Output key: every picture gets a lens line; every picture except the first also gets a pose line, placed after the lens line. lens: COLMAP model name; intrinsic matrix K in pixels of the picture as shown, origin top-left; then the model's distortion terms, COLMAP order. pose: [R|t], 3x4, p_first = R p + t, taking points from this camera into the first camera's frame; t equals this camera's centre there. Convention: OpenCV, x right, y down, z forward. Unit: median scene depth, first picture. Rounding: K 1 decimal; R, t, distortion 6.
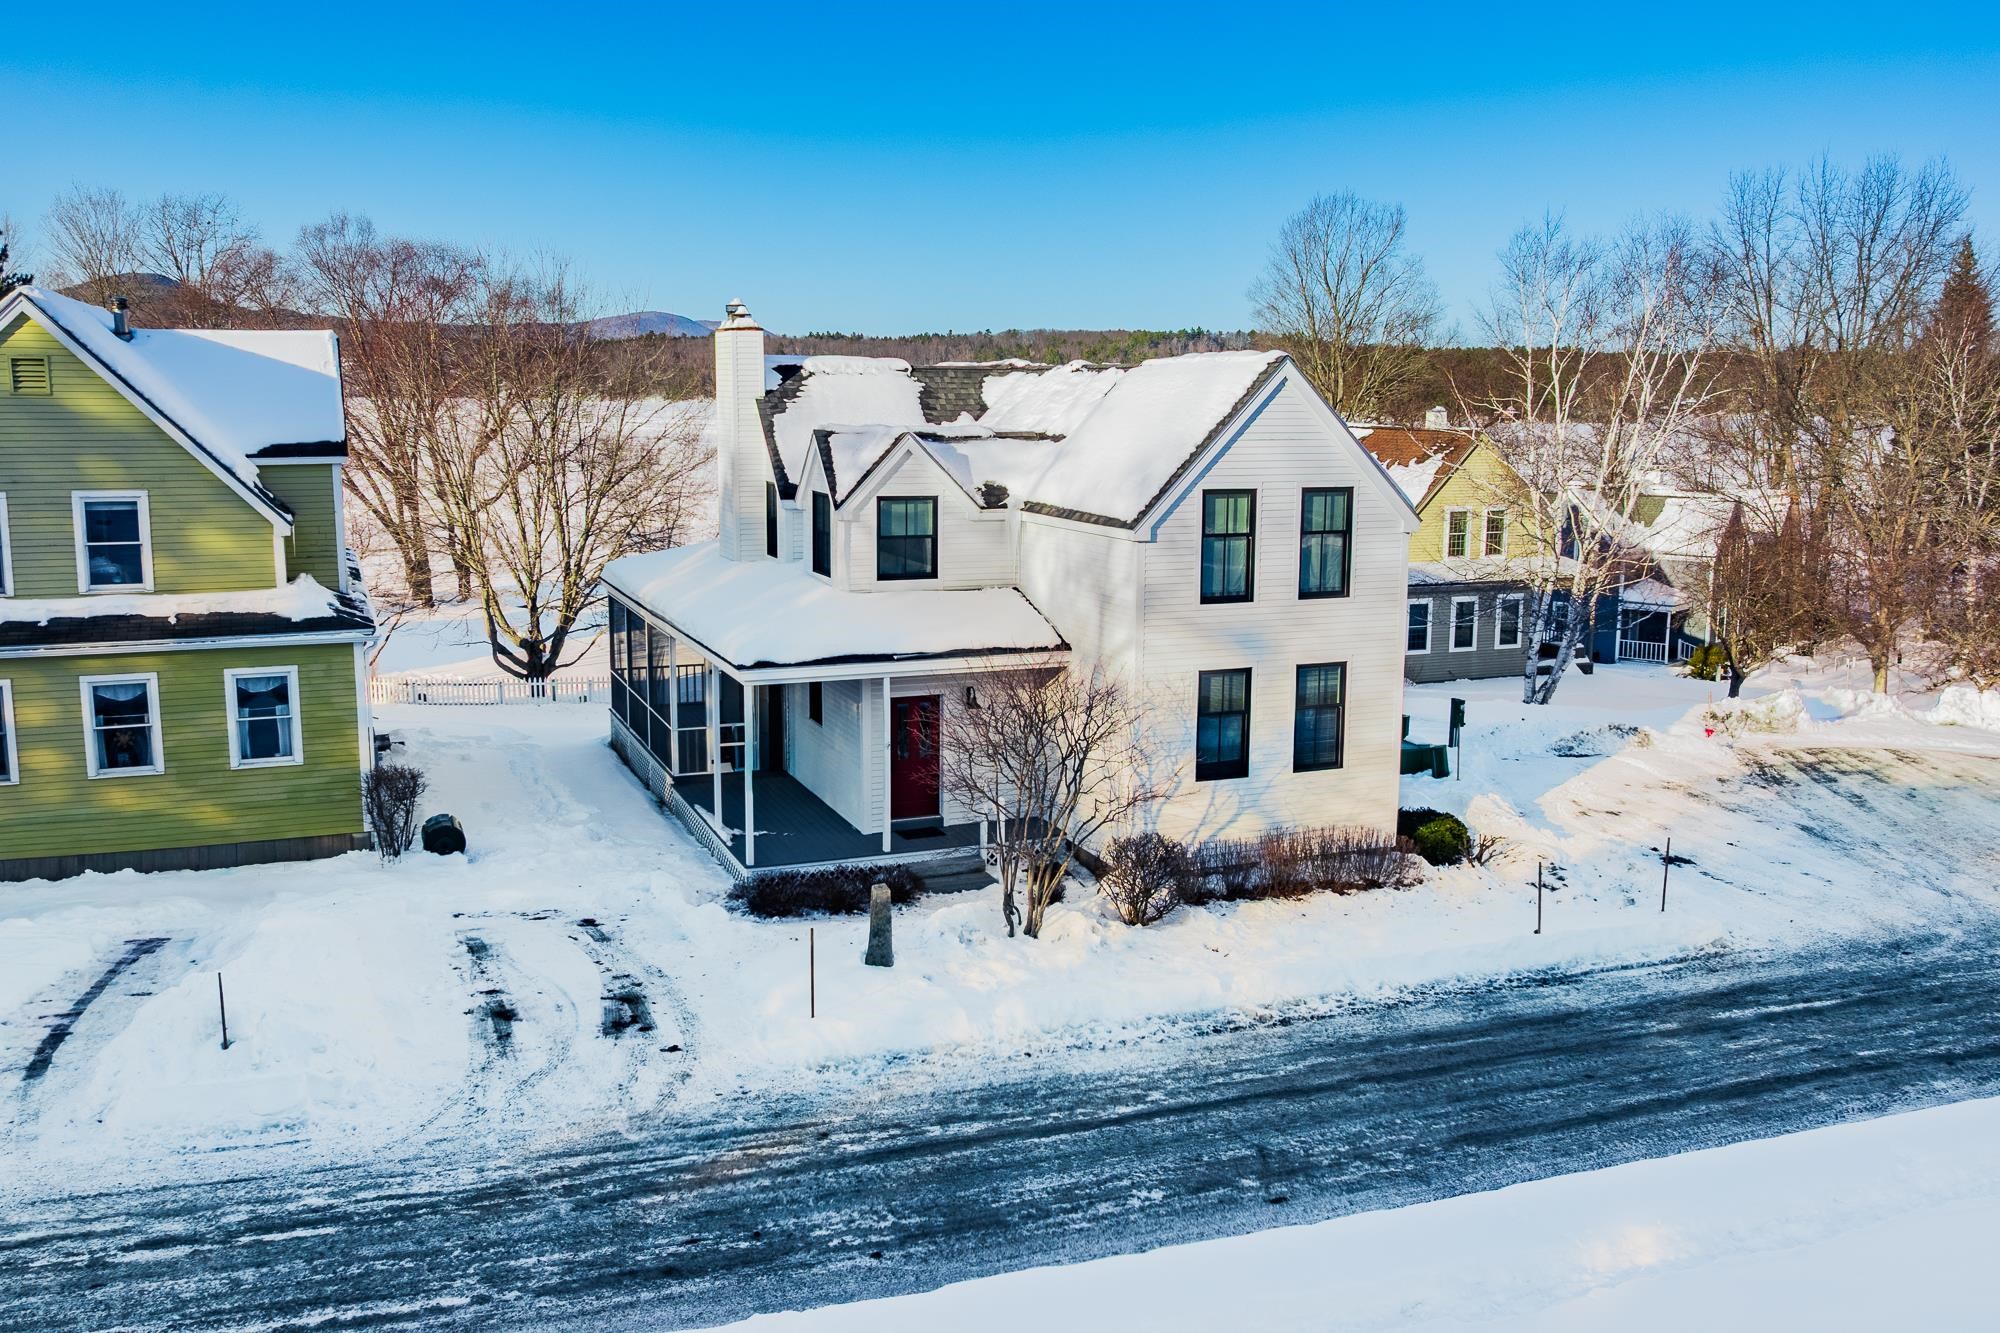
lens RADIAL K [[1654.2, 0, 997.6], [0, 1654.2, 654.7], [0, 0, 1]] dist [-0.010184, -0.030726]
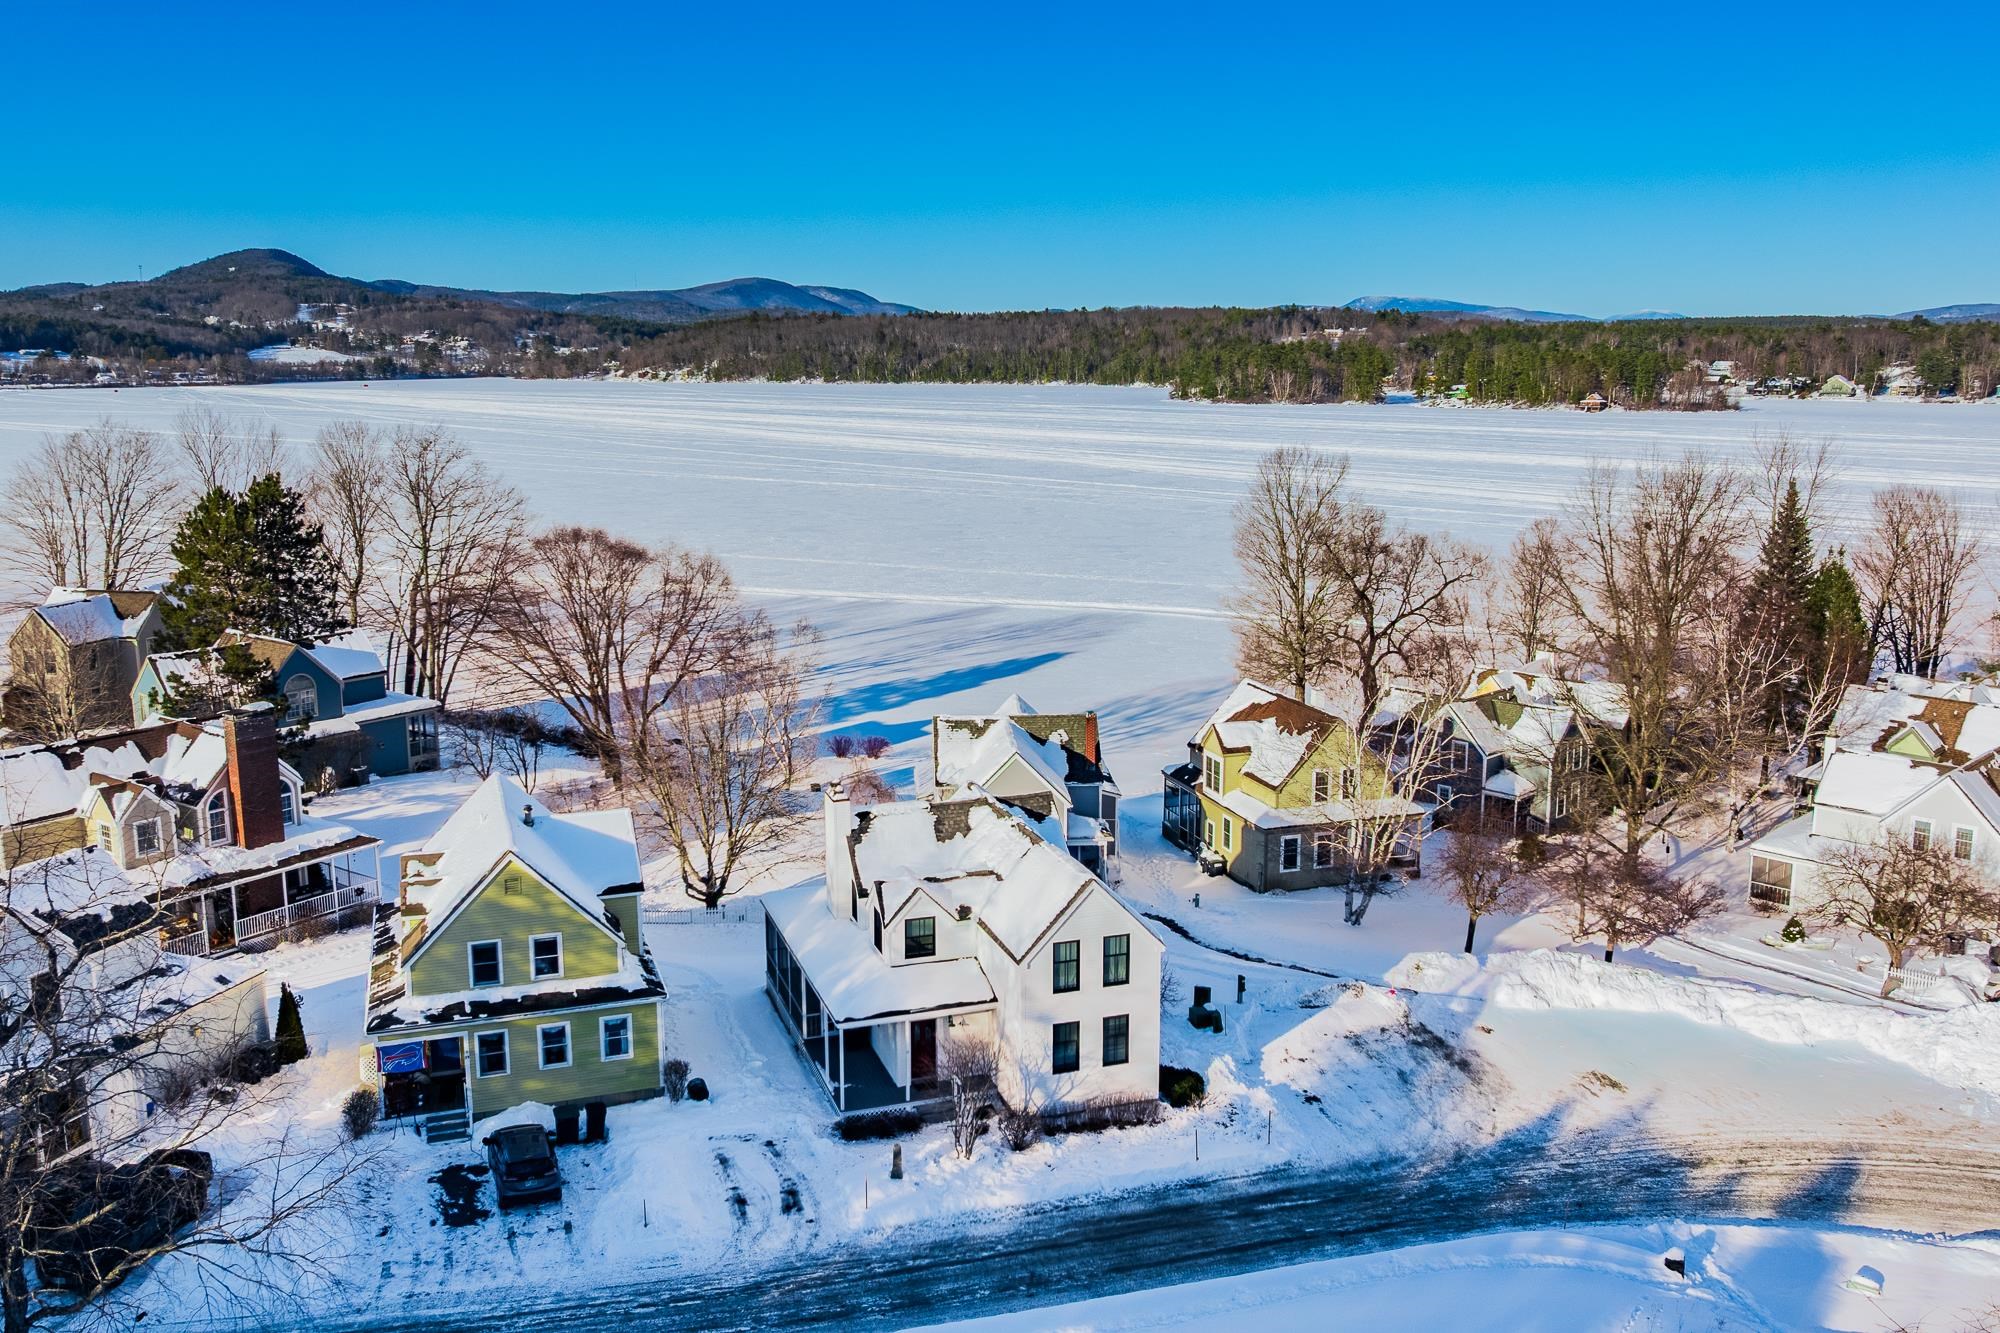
lens RADIAL K [[1654.2, 0, 999.7], [0, 1654.2, 651.5], [0, 0, 1]] dist [-0.010184, -0.030726]
pose [[0.998246, 0.001742, -0.059175, 0.180355], [-0.000422, 0.999751, 0.022313, -0.521094], [0.059199, -0.022249, 0.997998, -1.118580]]
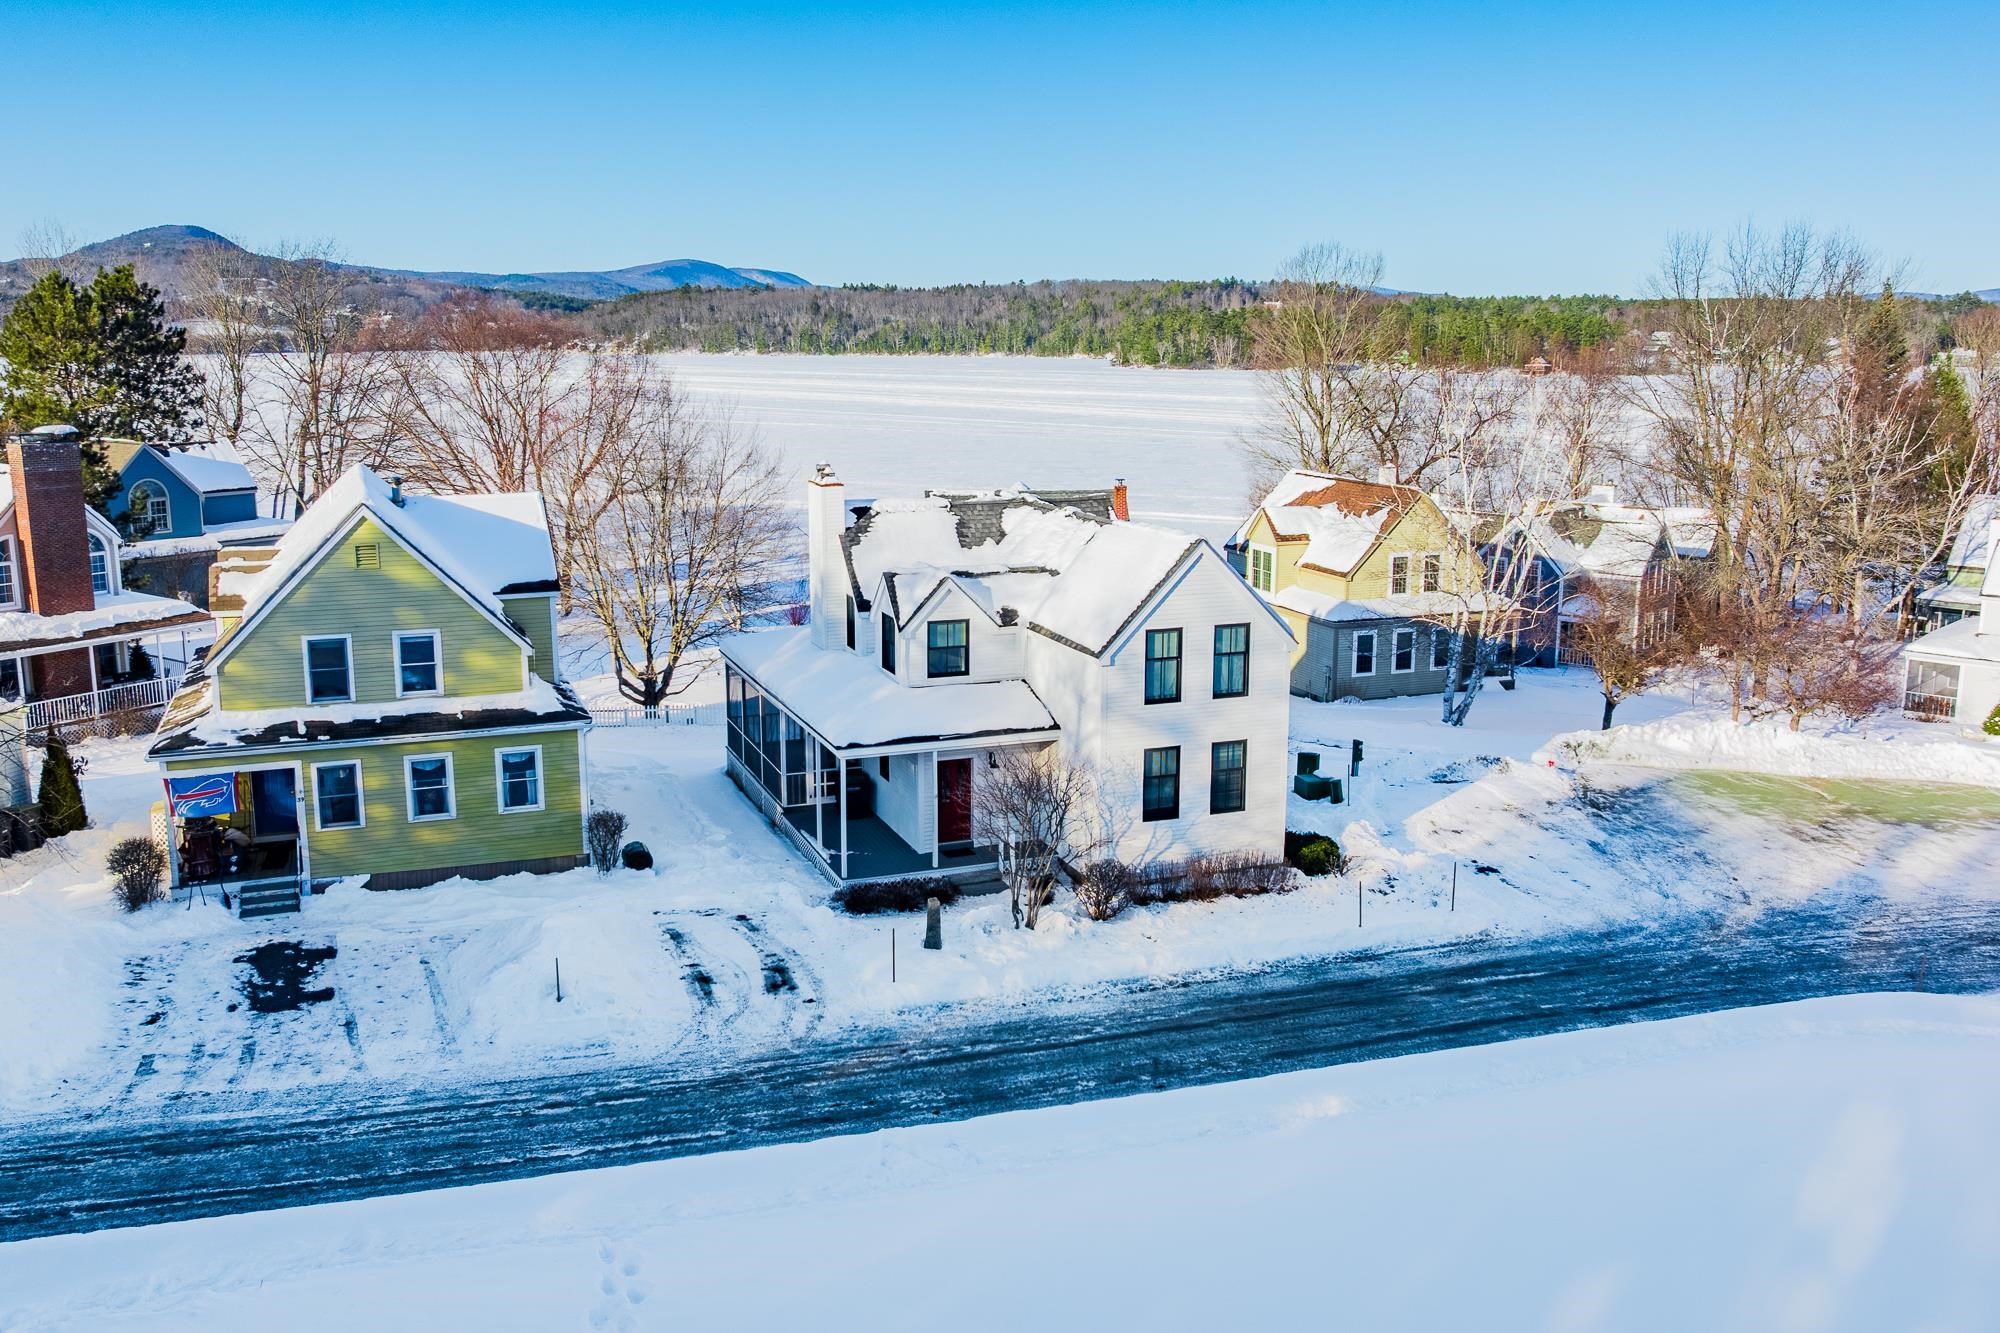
lens RADIAL K [[1654.2, 0, 999.2], [0, 1654.2, 651.3], [0, 0, 1]] dist [-0.010184, -0.030726]
pose [[0.999800, -0.001554, -0.019917, 0.021044], [0.002153, 0.999546, 0.030052, -0.125271], [0.019861, -0.030089, 0.999350, -0.498774]]
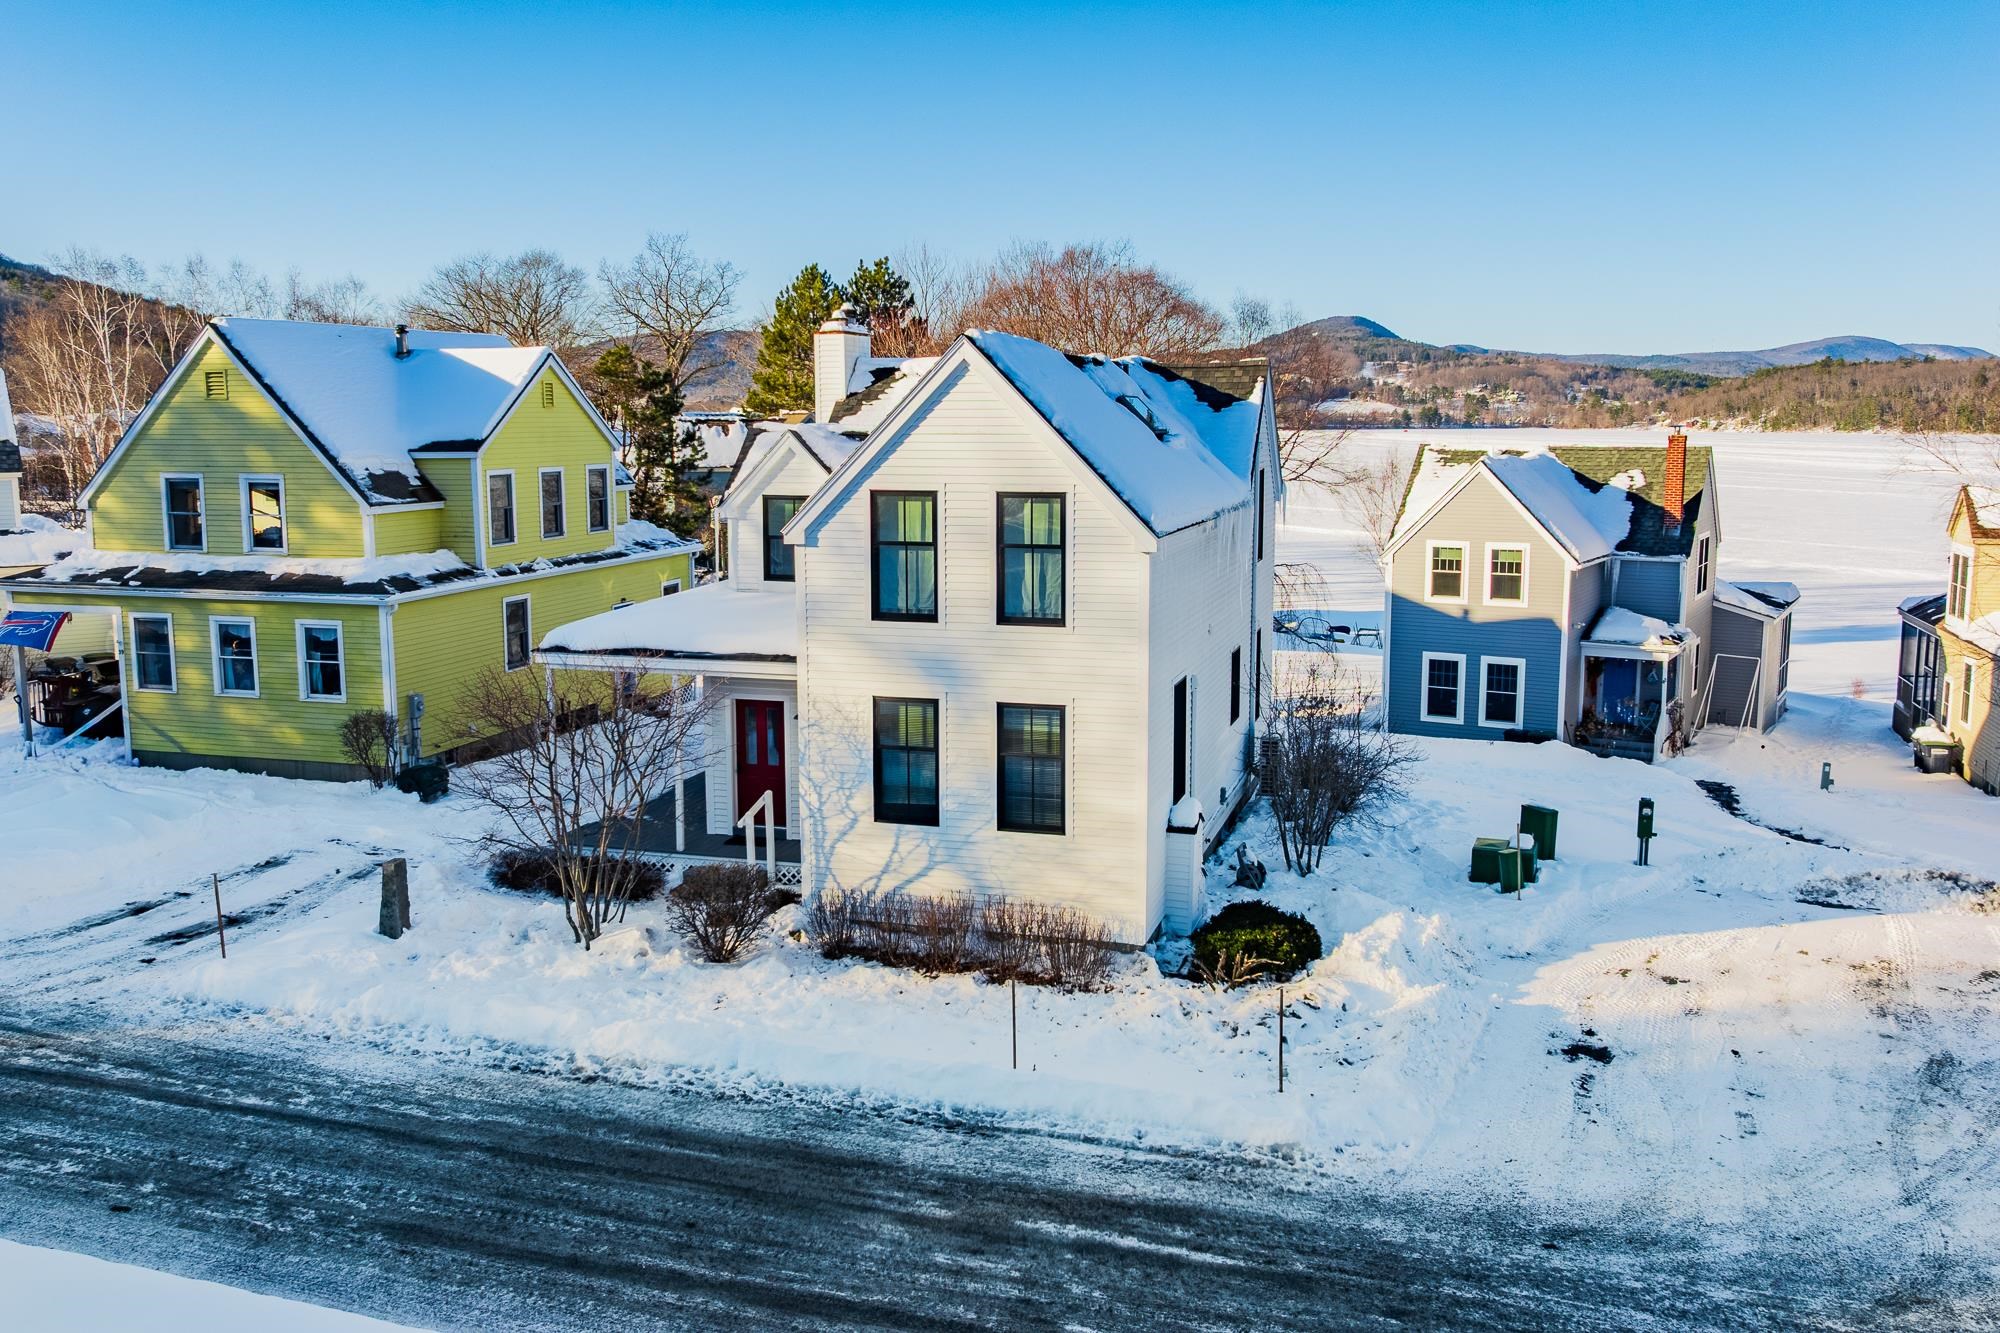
lens RADIAL K [[1654.2, 0, 1027.3], [0, 1654.2, 651.5], [0, 0, 1]] dist [-0.010184, -0.030726]
pose [[0.788470, 0.079363, -0.609931, 0.730771], [-0.091934, 0.995707, 0.010715, -0.031195], [0.608163, 0.047625, 0.792382, 0.356103]]
